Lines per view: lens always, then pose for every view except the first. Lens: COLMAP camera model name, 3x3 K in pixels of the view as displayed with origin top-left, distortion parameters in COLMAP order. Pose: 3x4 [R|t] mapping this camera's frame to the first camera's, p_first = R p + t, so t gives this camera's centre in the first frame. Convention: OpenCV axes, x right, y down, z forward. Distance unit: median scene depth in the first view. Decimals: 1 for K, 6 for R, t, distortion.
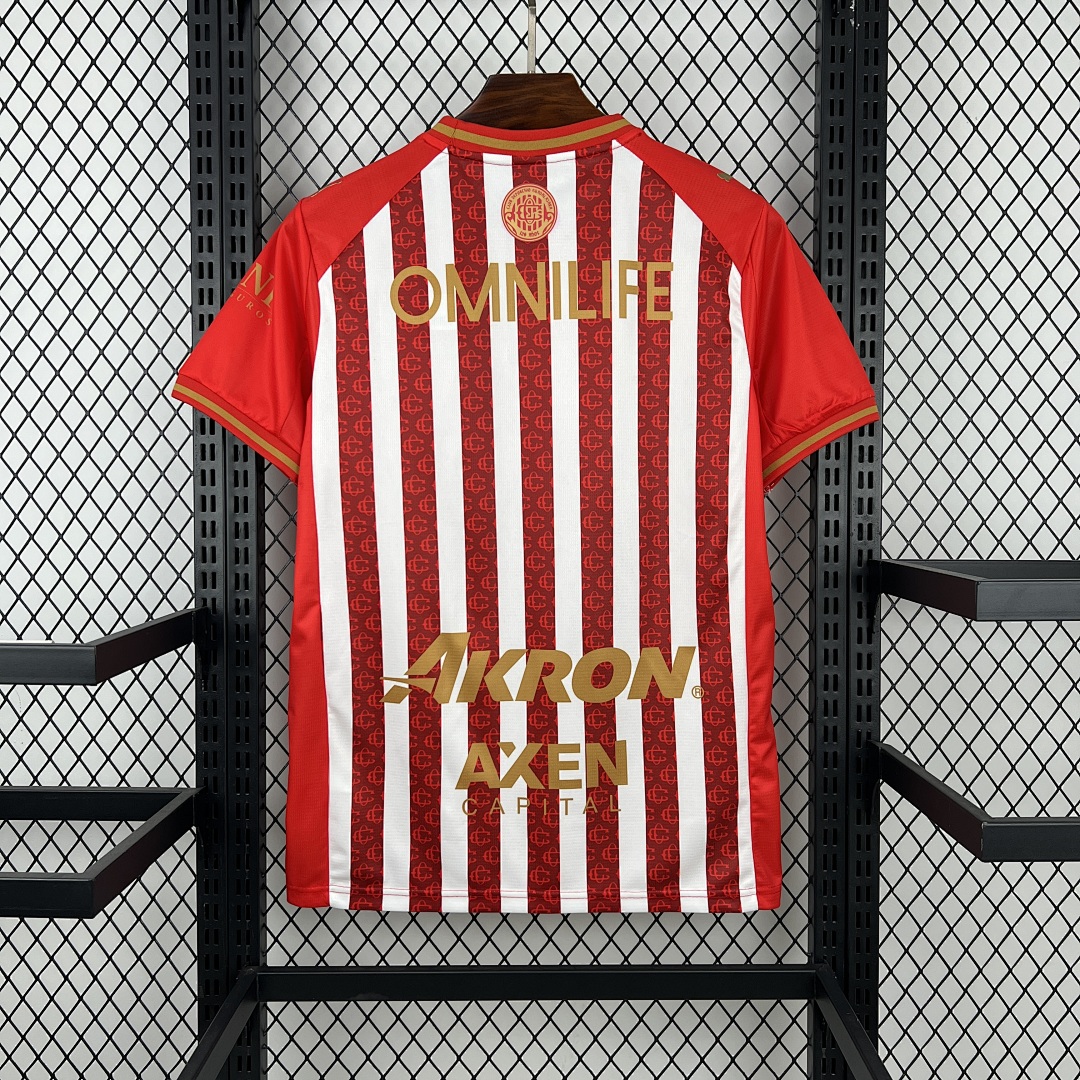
lens RADIAL K [[1082.6, 0, 540.0], [0, 1082.6, 540.0], [0, 0, 1]] dist [0.152723, -0.447642]
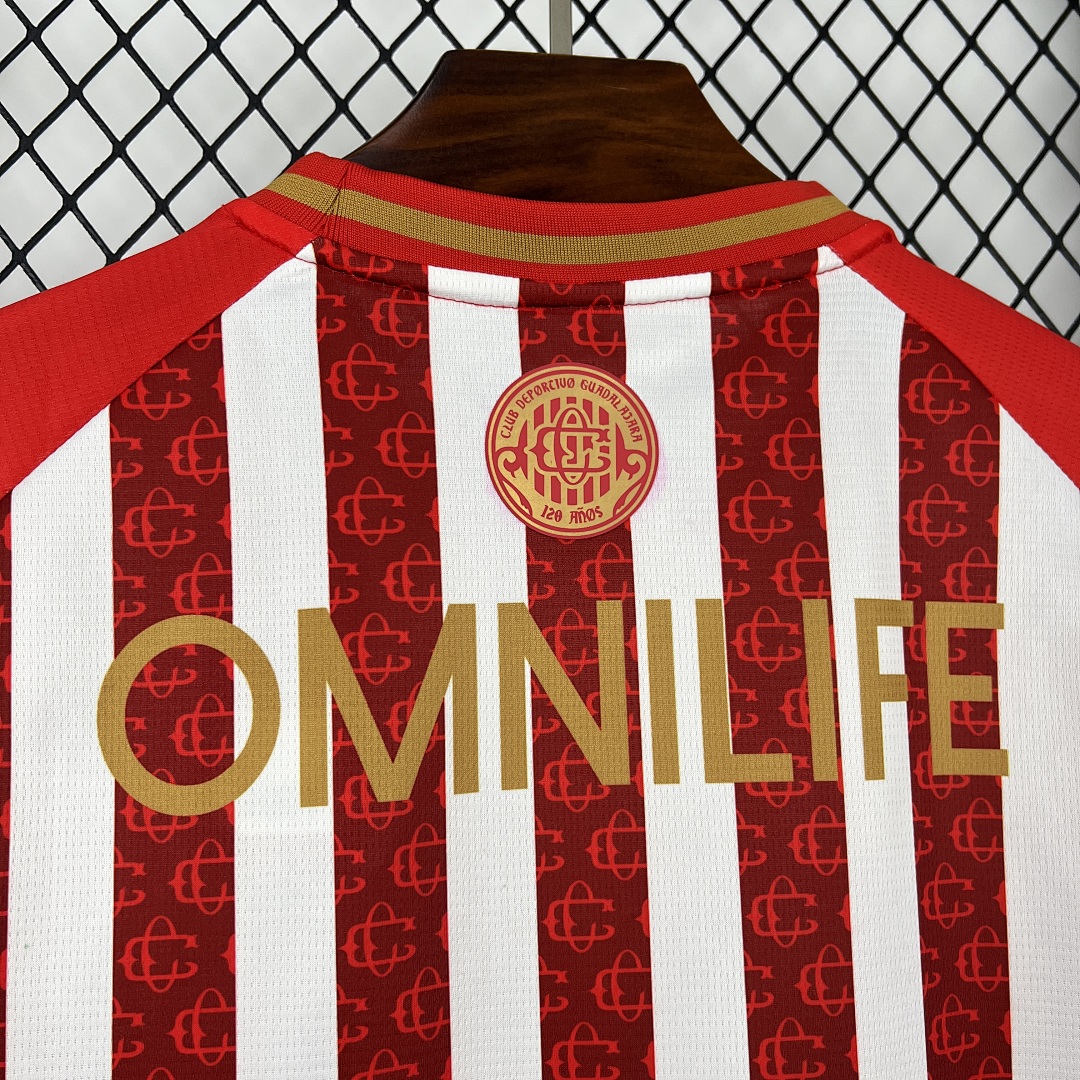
lens RADIAL K [[1082.6, 0, 540.0], [0, 1082.6, 540.0], [0, 0, 1]] dist [0.152723, -0.447642]
pose [[0.986591, 0.008616, 0.162986, -0.070201], [0.021616, 0.982912, -0.182805, -0.215759], [-0.161776, 0.183877, 0.969545, 0.698747]]
